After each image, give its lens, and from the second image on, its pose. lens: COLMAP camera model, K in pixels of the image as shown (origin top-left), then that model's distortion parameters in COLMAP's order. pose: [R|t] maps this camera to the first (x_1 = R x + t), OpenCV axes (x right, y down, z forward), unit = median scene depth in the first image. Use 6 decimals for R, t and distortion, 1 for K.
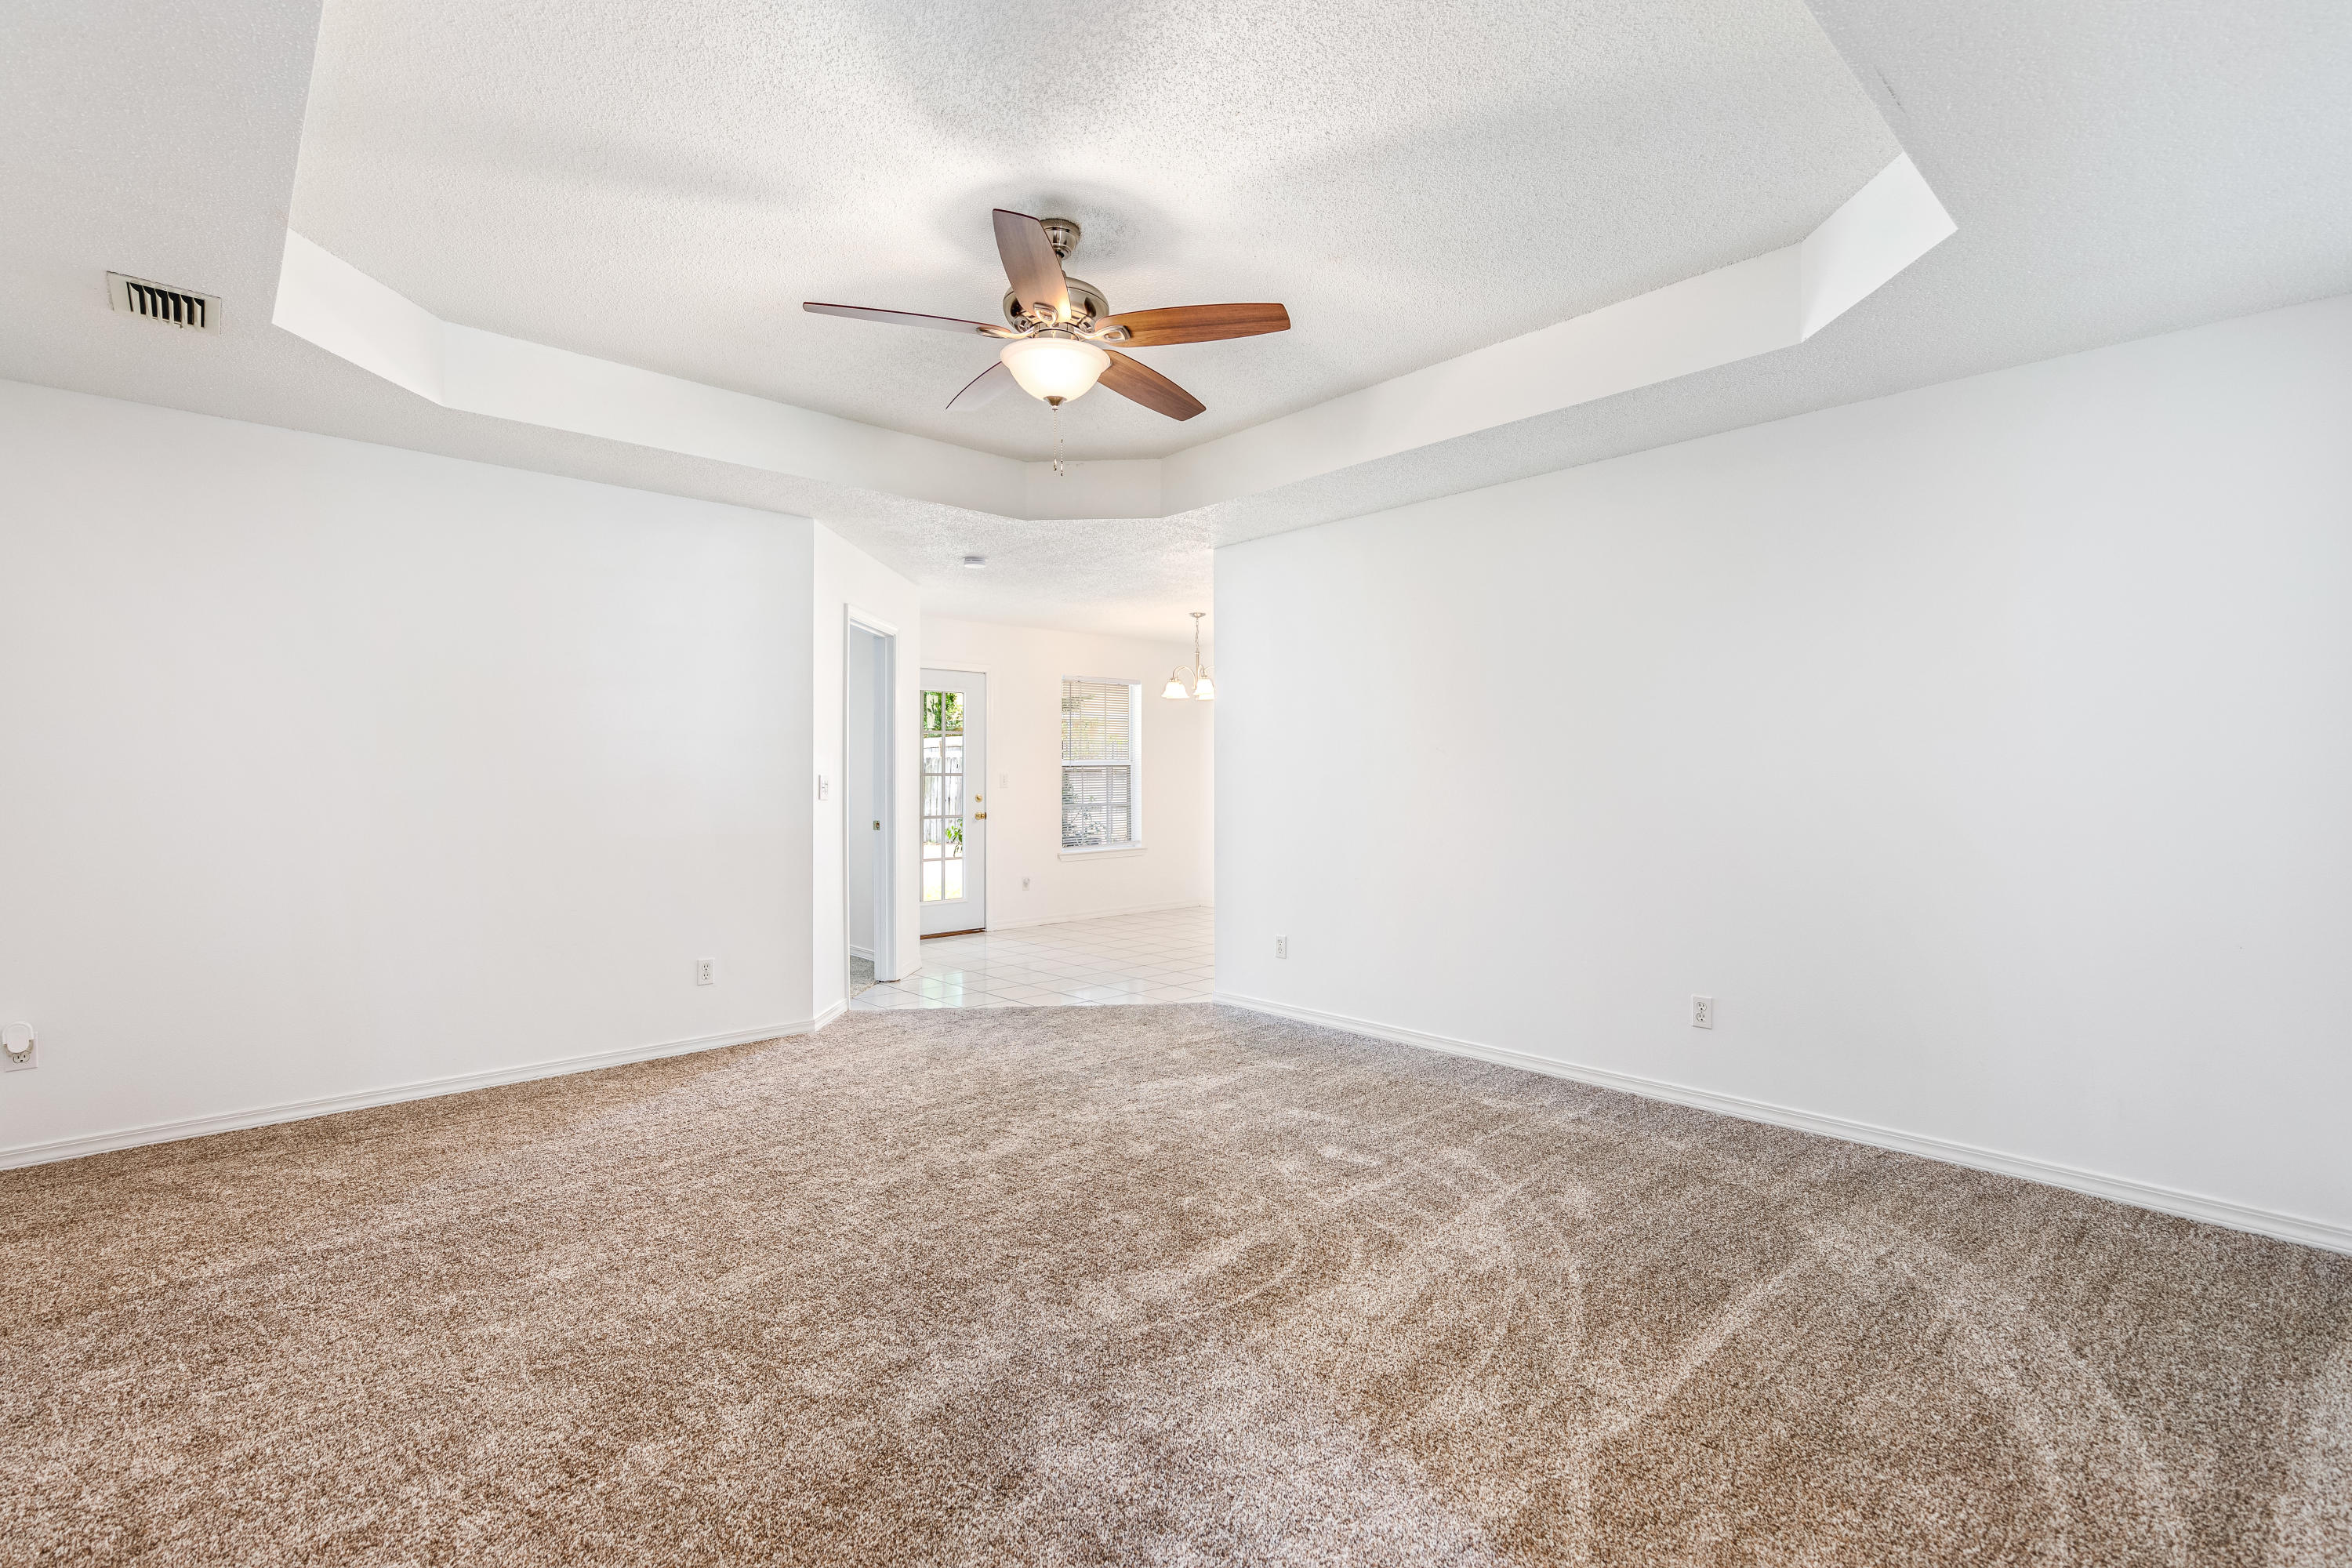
lens RADIAL K [[1081.1, 0, 1176.2], [0, 1081.1, 779.8], [0, 0, 1]] dist [0.002871, 0.000580]
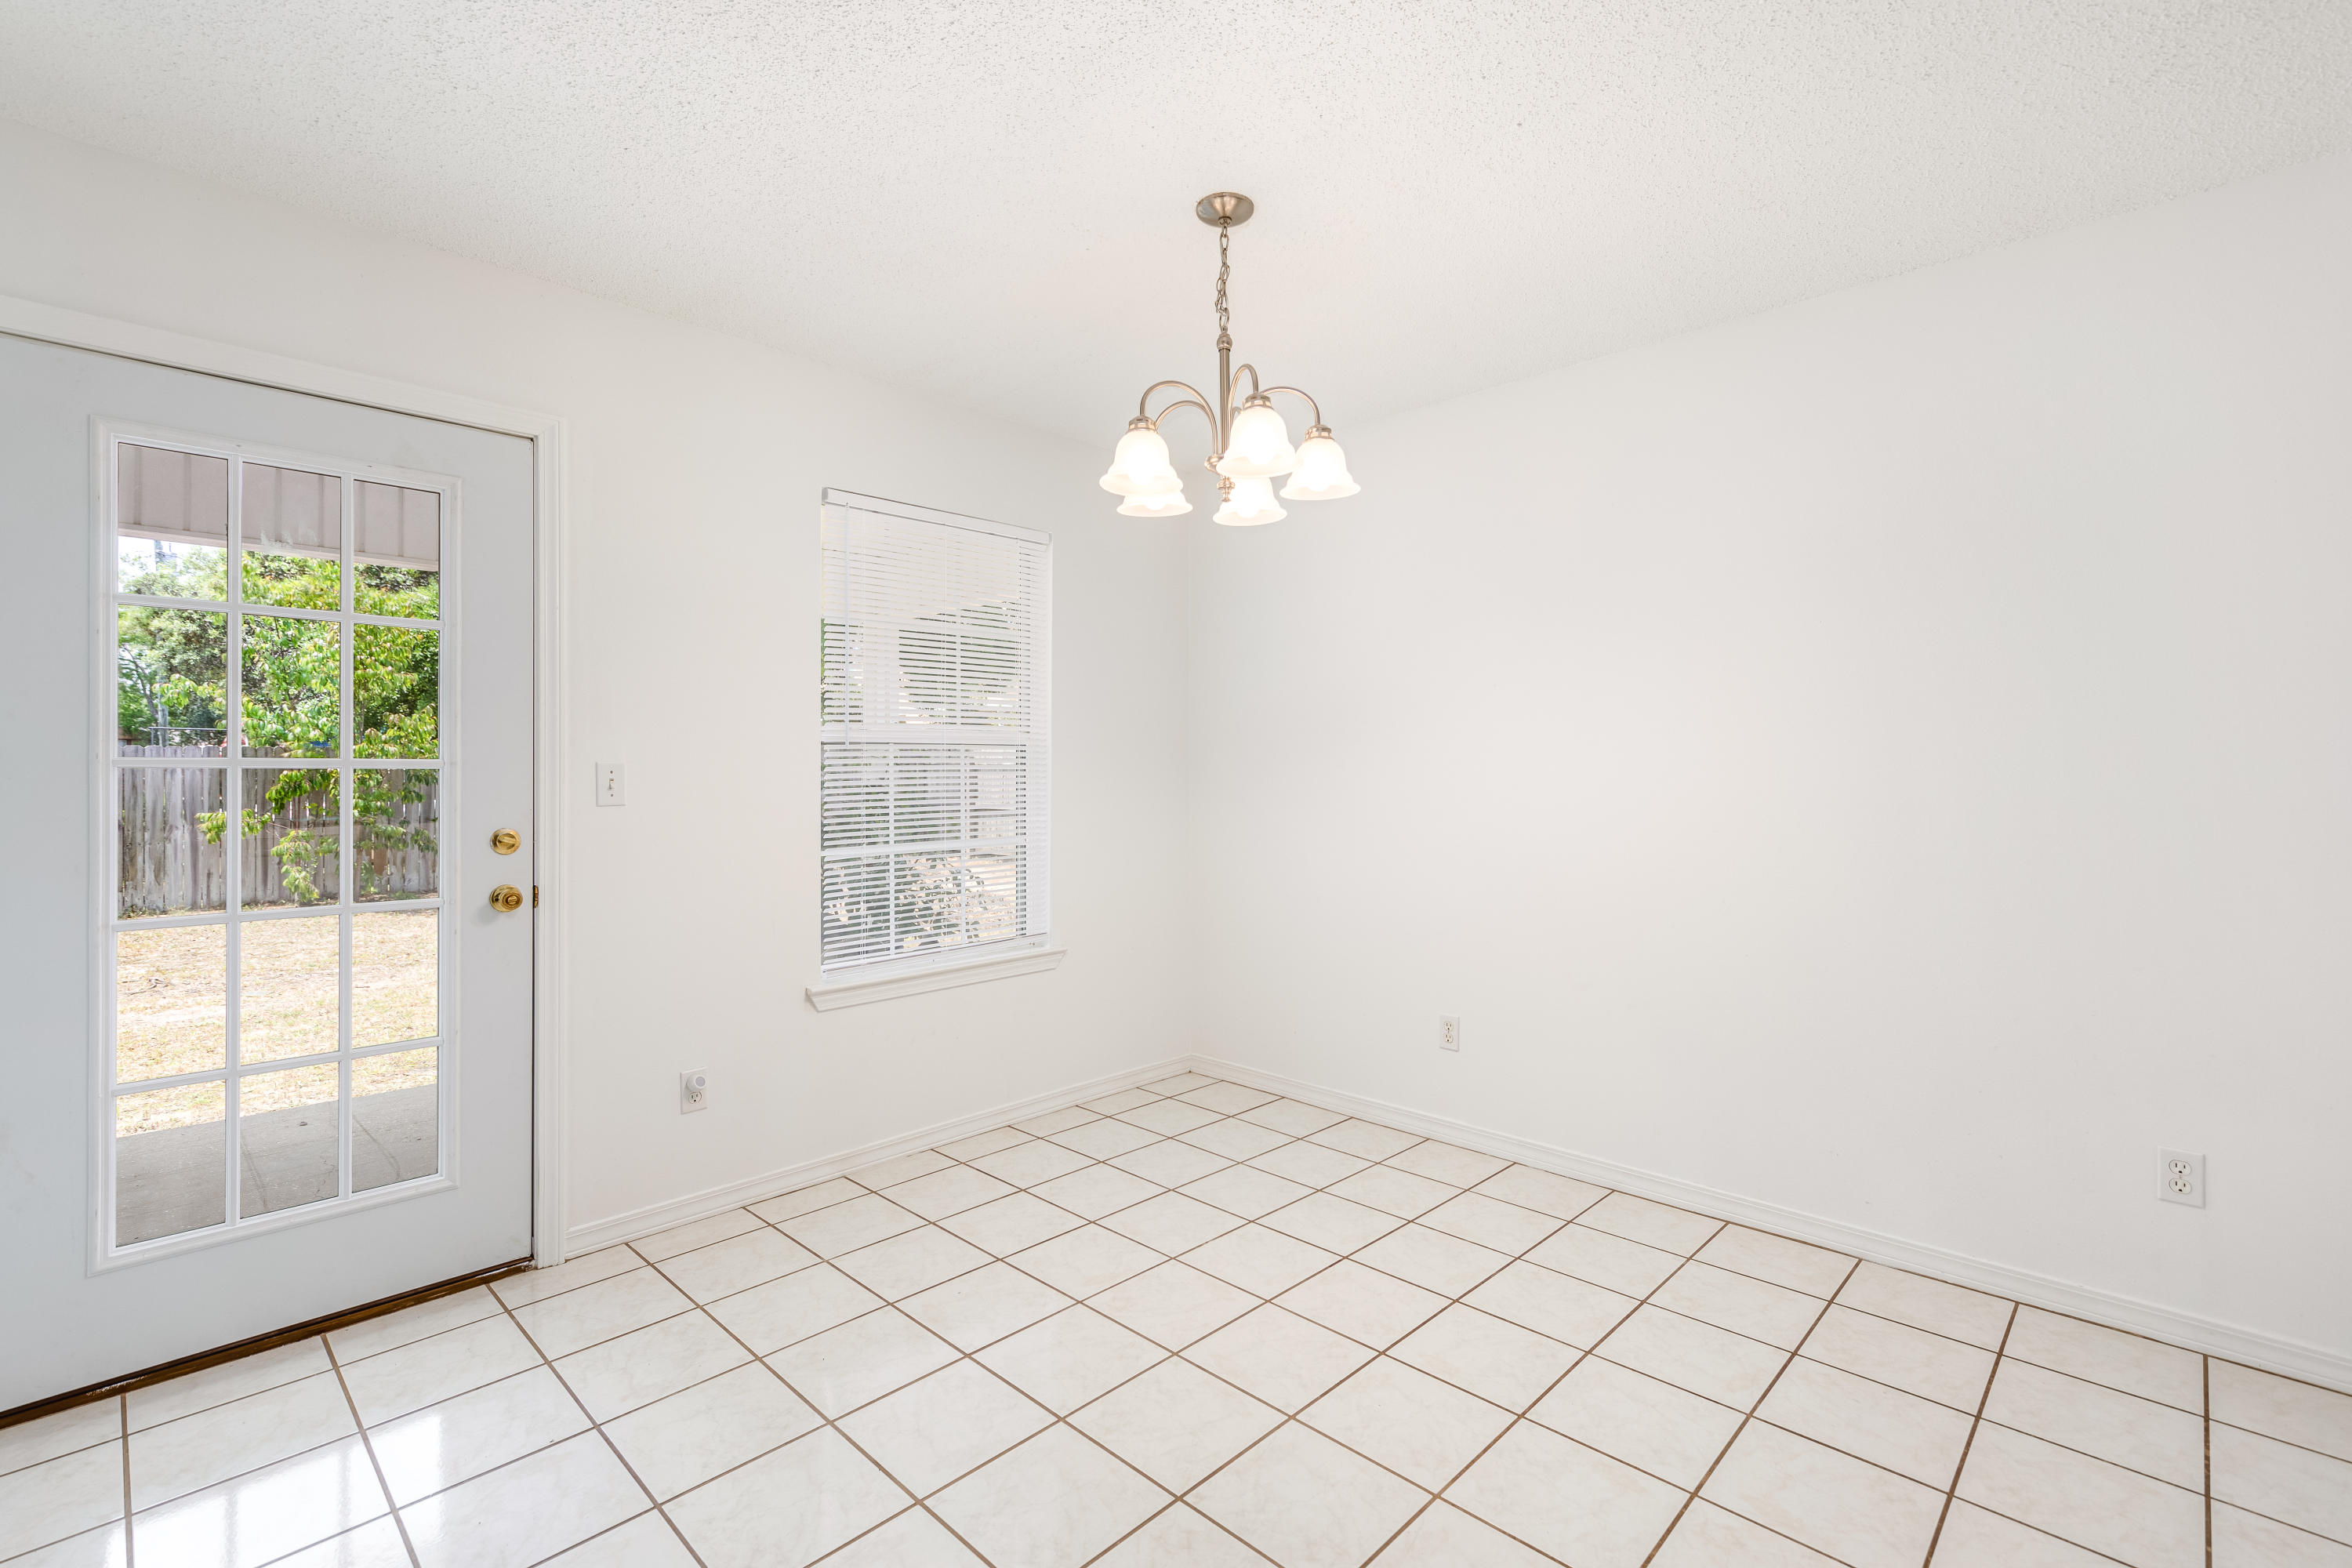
lens RADIAL K [[1081.1, 0, 1178.1], [0, 1081.1, 778.0], [0, 0, 1]] dist [0.002871, 0.000580]
pose [[0.998405, 0.004189, 0.056295, -0.007862], [-0.004072, 0.999989, -0.002195, -0.001484], [-0.056304, 0.001963, 0.998412, 0.676126]]
